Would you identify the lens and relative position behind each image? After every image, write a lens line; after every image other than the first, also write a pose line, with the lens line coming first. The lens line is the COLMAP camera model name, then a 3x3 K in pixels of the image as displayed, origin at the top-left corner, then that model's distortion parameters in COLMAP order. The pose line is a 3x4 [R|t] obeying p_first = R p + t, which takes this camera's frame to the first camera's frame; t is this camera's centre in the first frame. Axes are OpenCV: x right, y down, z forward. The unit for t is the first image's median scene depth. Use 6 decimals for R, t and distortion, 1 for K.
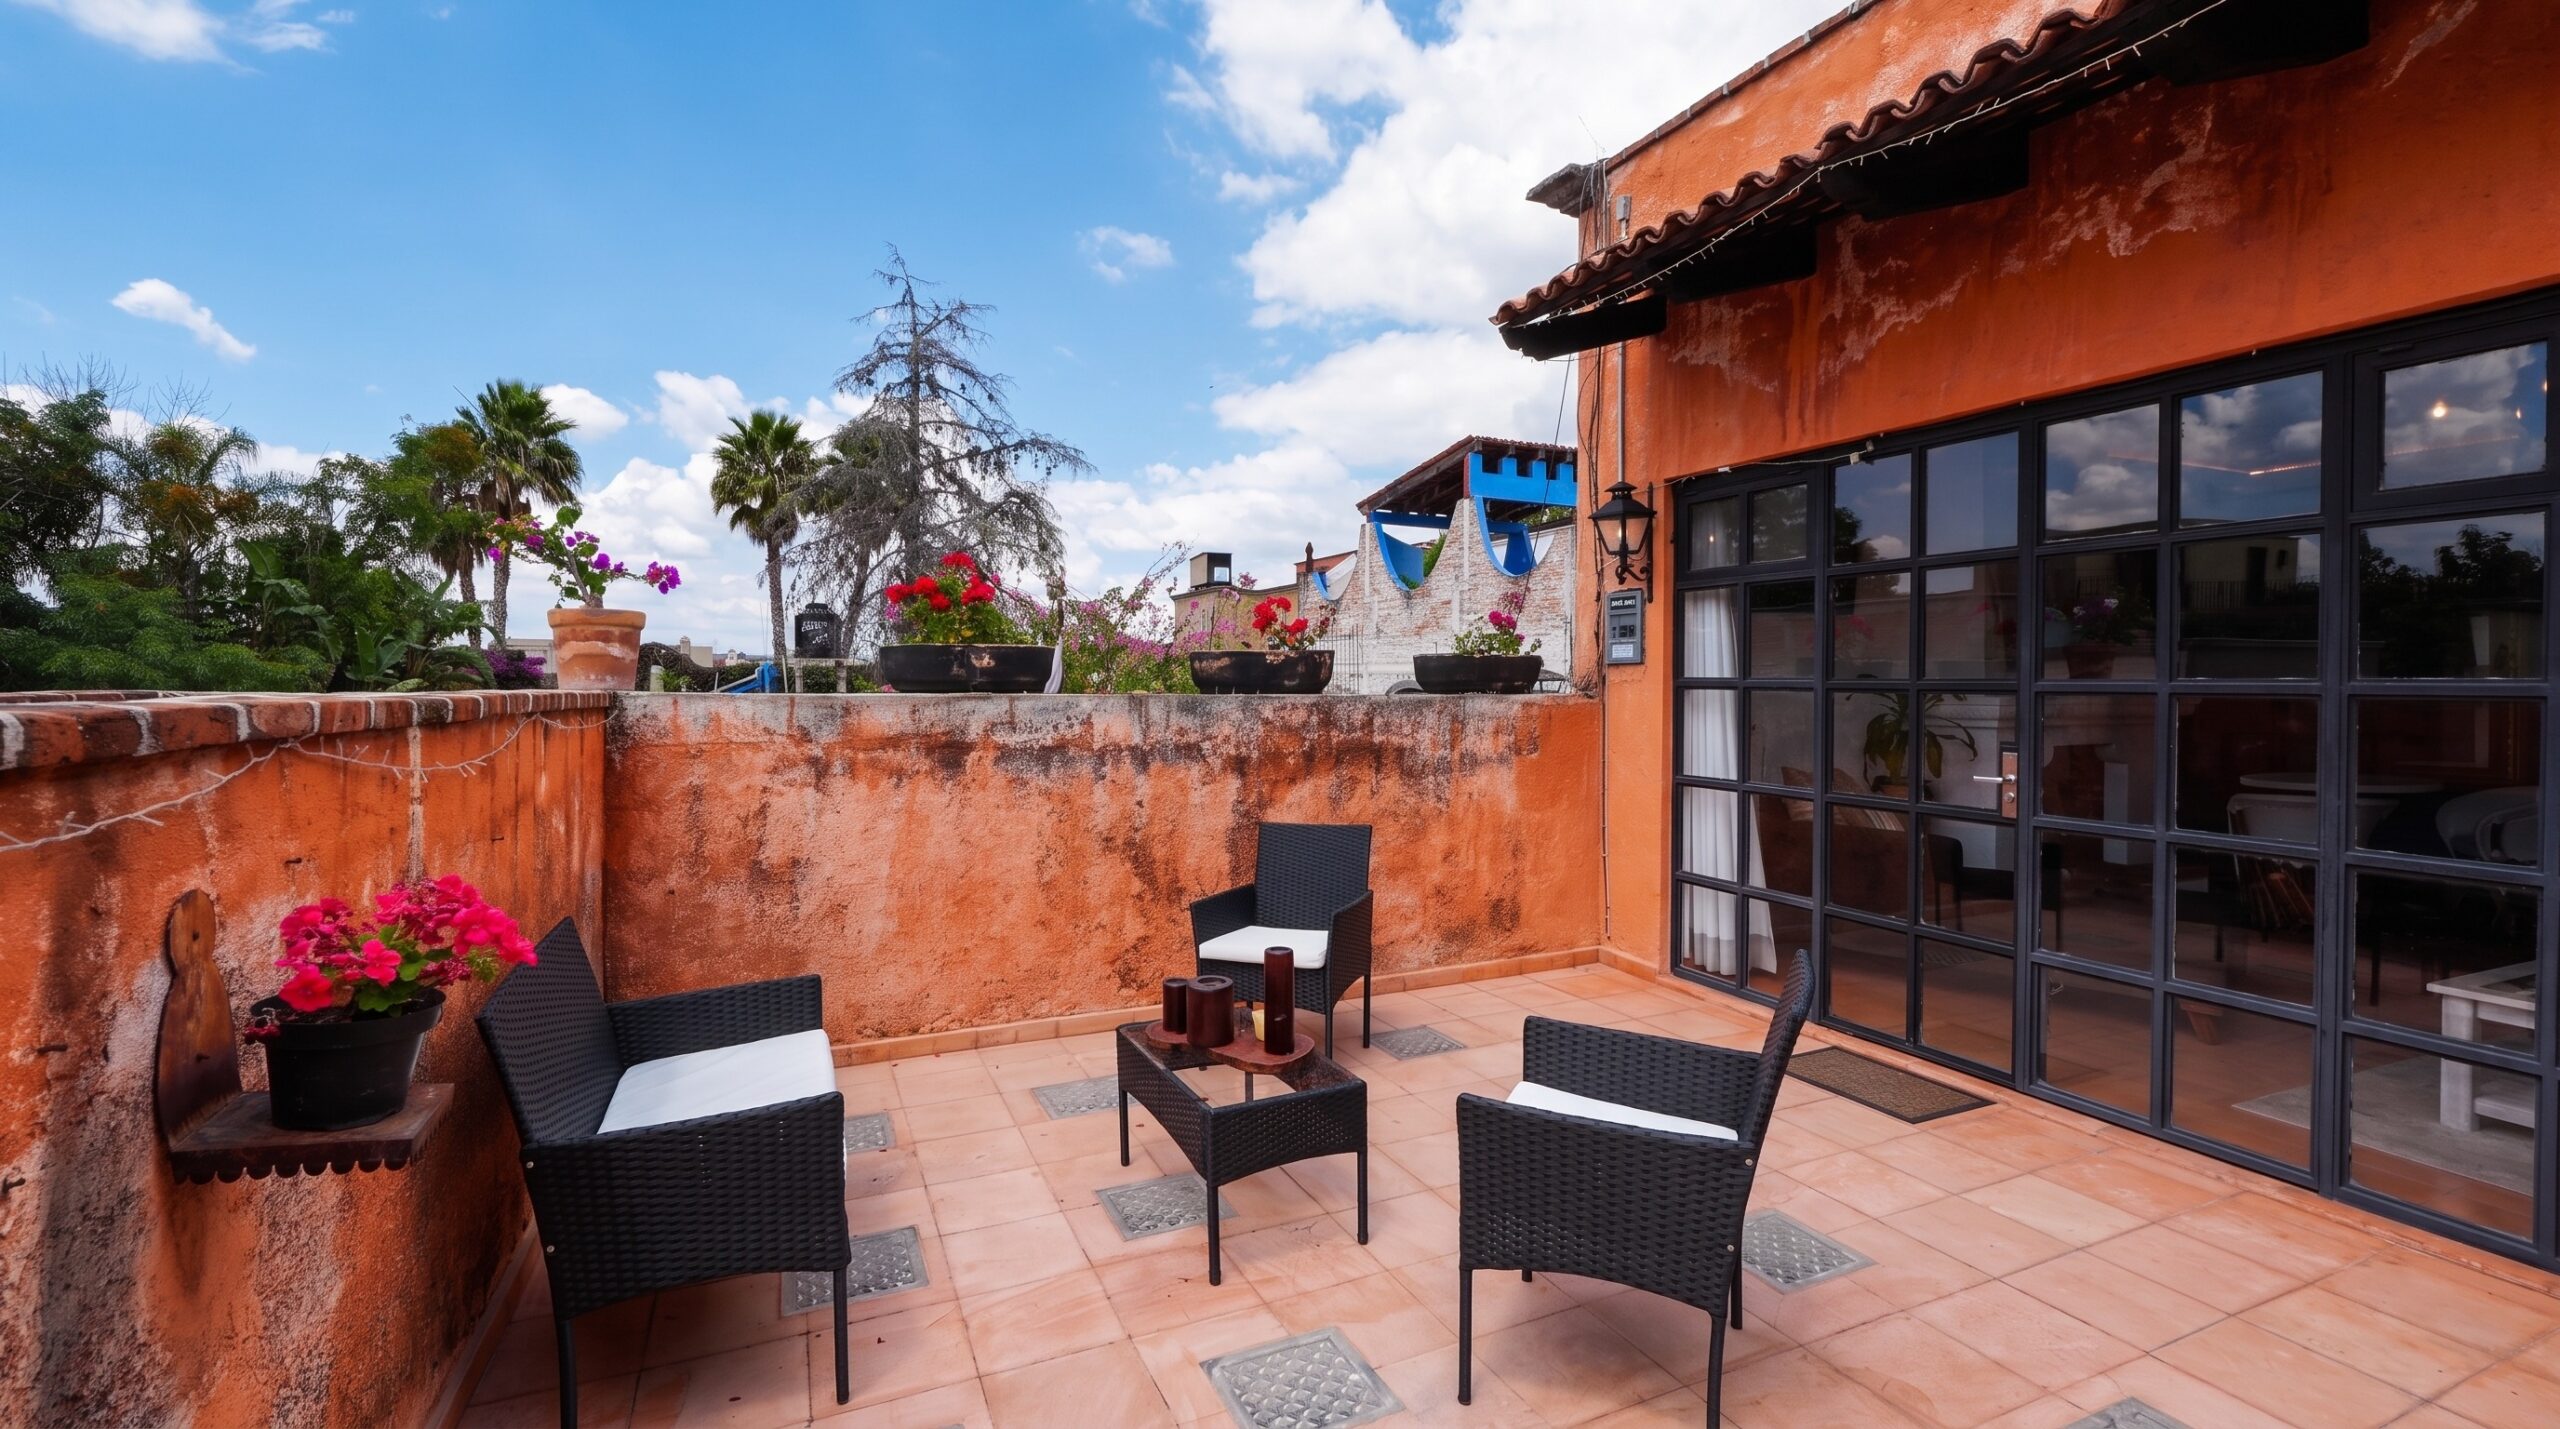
lens RADIAL K [[1119.5, 0, 1291.3], [0, 1119.5, 711.6], [0, 0, 1]] dist [-0.001005, 0.001787]
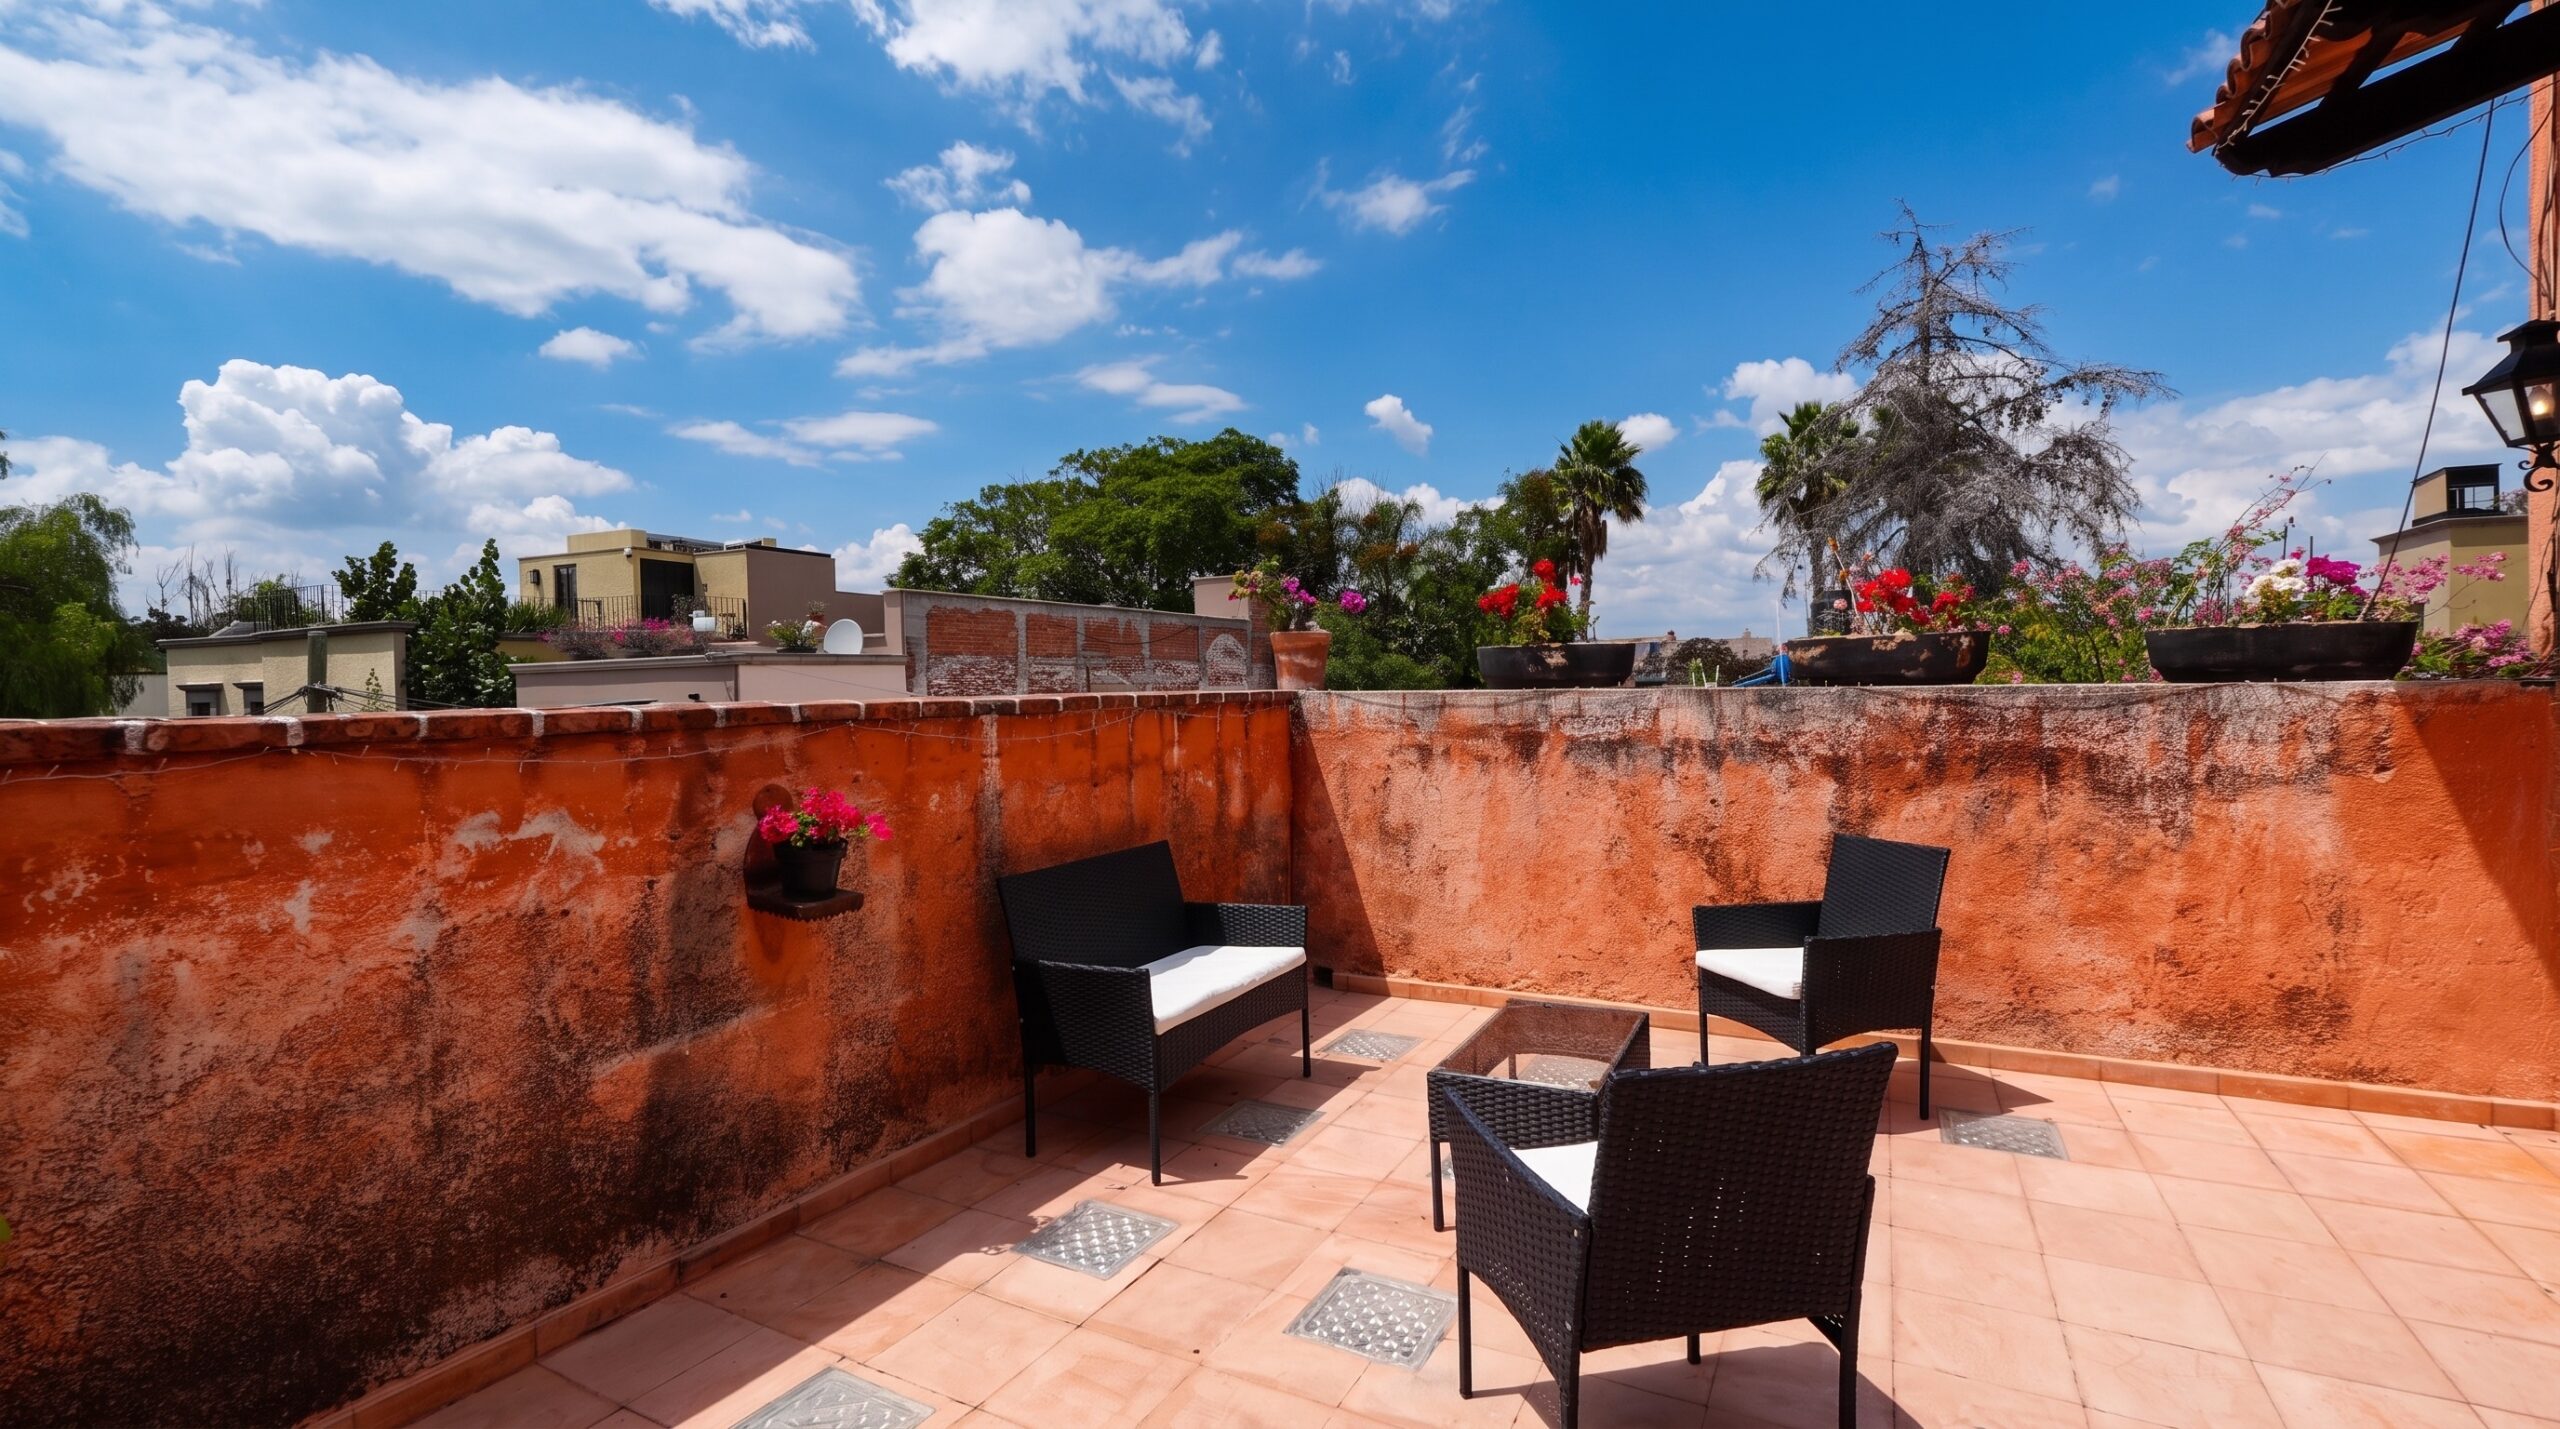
lens RADIAL K [[1119.5, 0, 1268.4], [0, 1119.5, 716.4], [0, 0, 1]] dist [-0.001005, 0.001787]
pose [[0.598759, 0.011246, -0.800851, 0.380600], [-0.000276, 0.999904, 0.013835, -0.004220], [0.800930, -0.008063, 0.598704, 0.112834]]
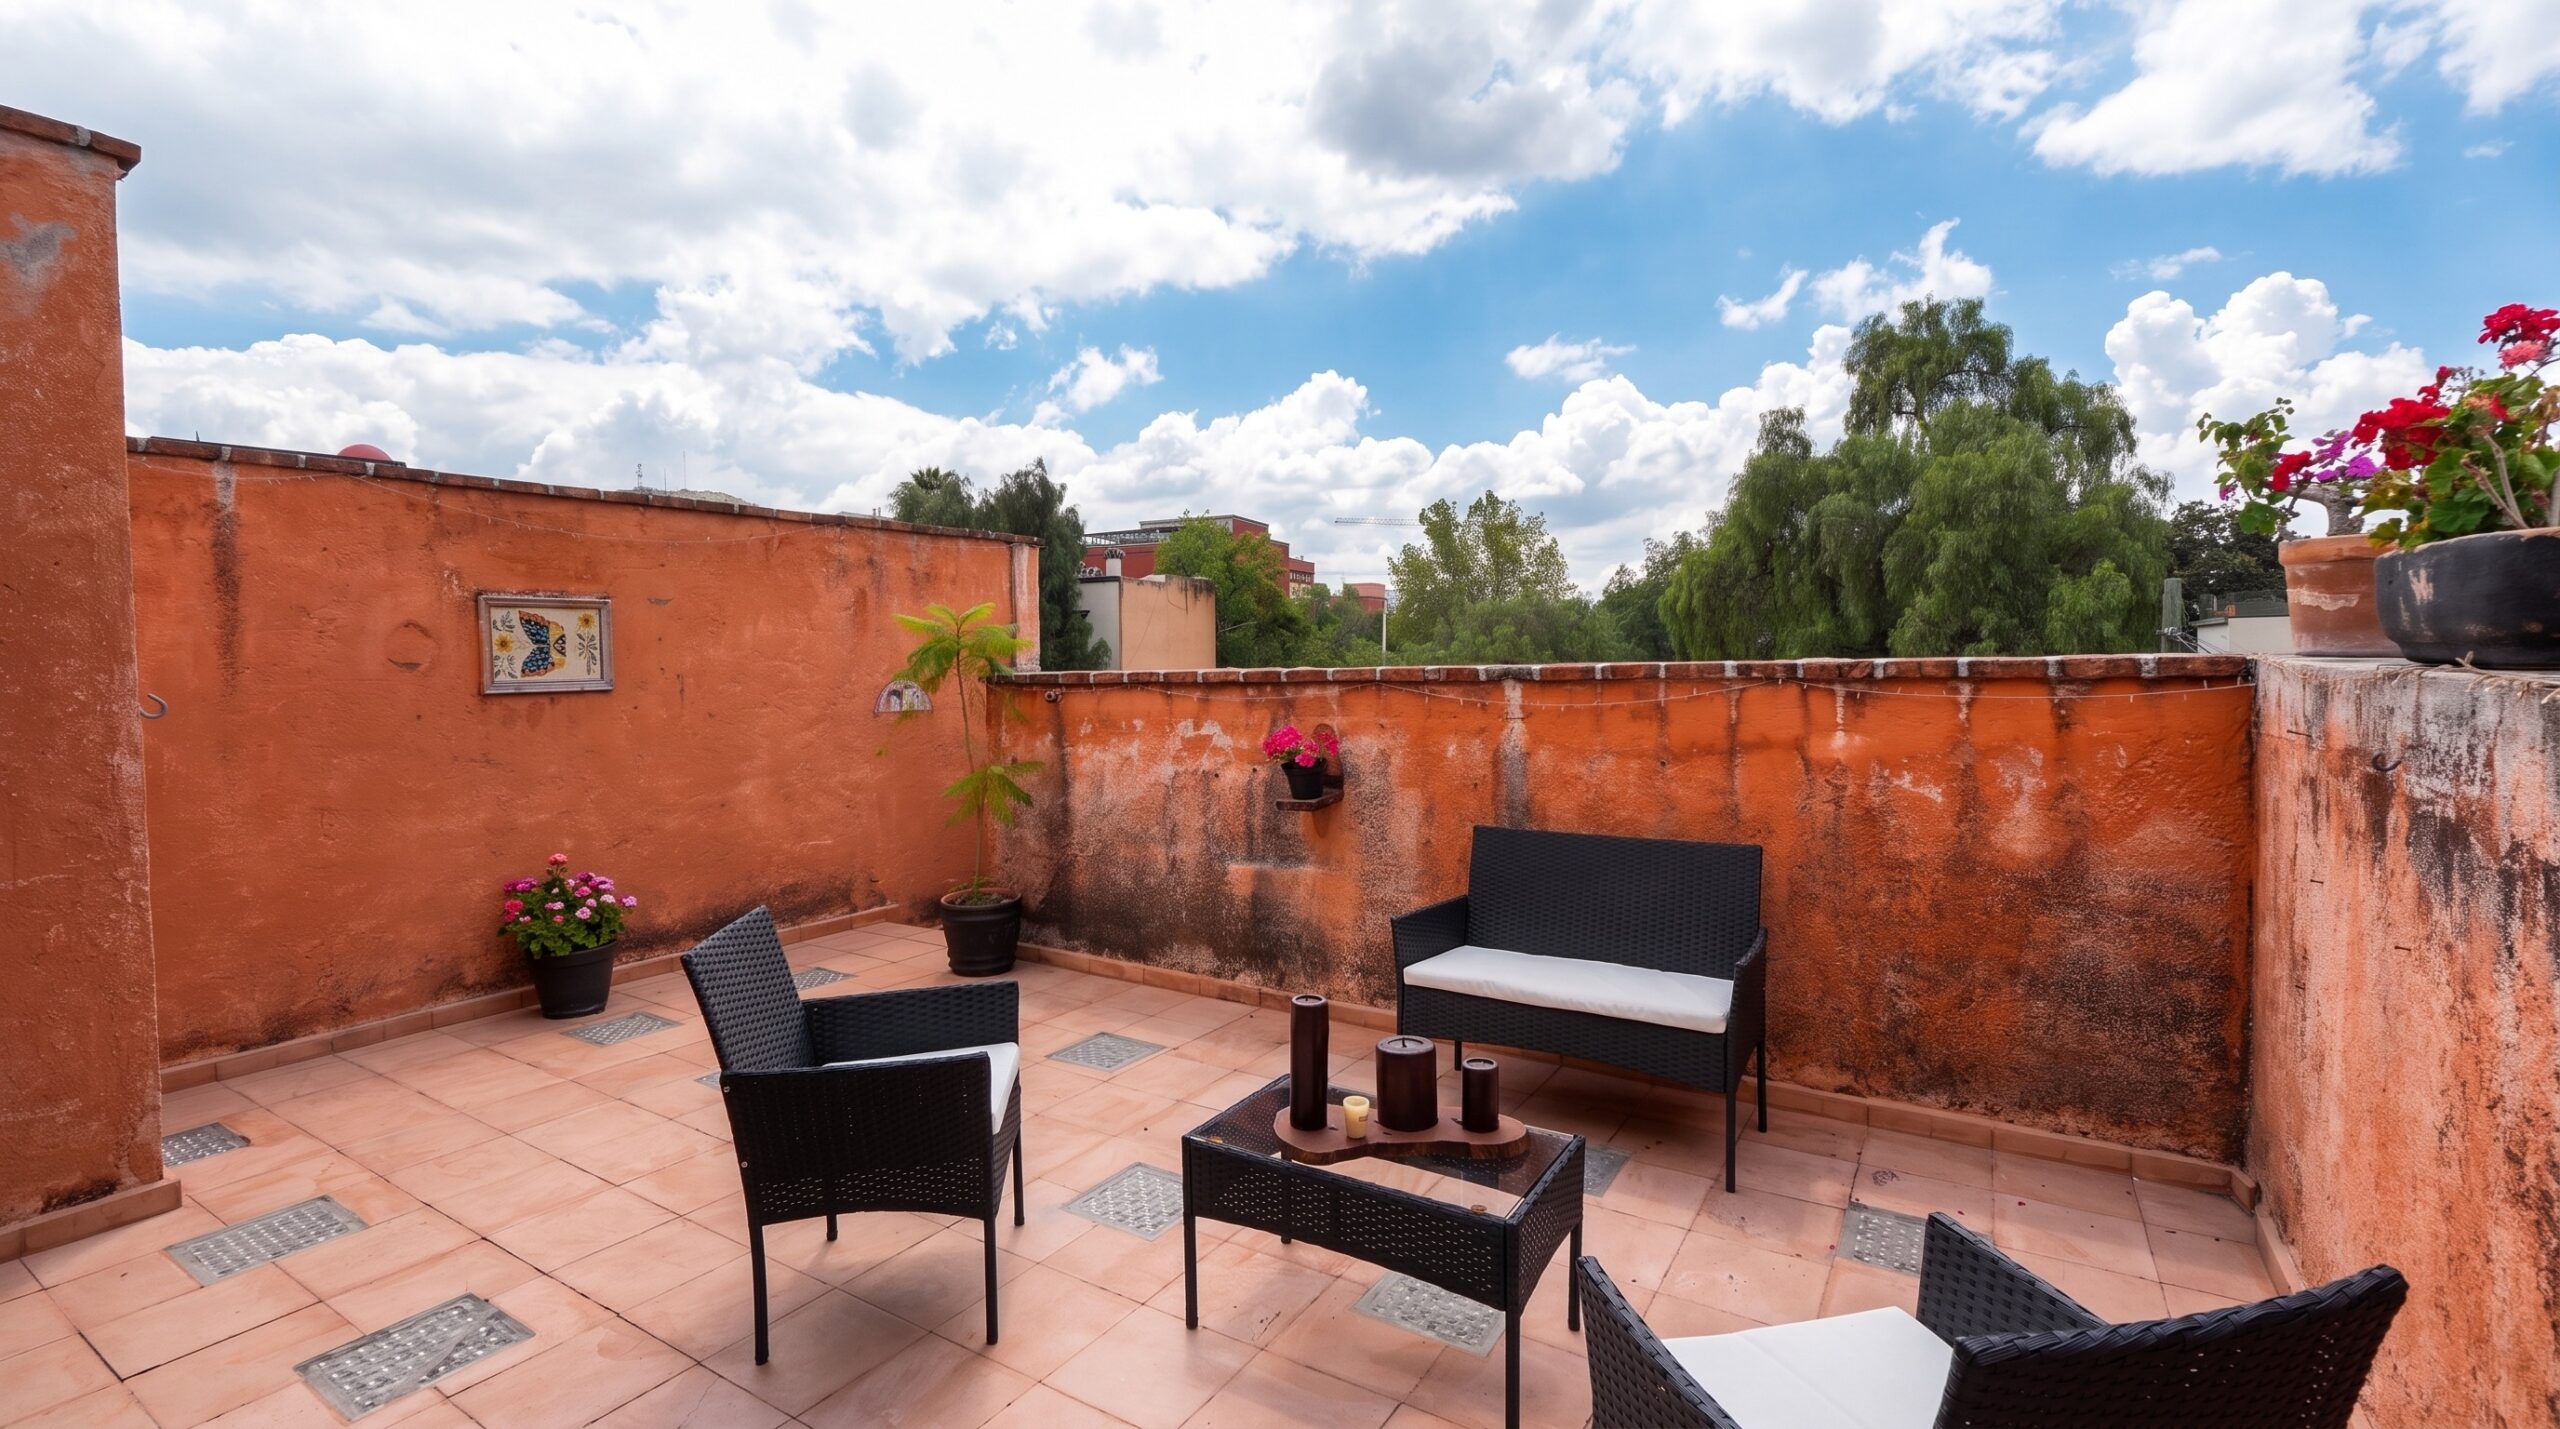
lens RADIAL K [[1119.5, 0, 1281.7], [0, 1119.5, 704.7], [0, 0, 1]] dist [-0.001005, 0.001787]
pose [[-0.841800, 0.038044, -0.538448, 0.256208], [0.006937, 0.998193, 0.059683, -0.026936], [0.539745, 0.046506, -0.840543, 0.997317]]
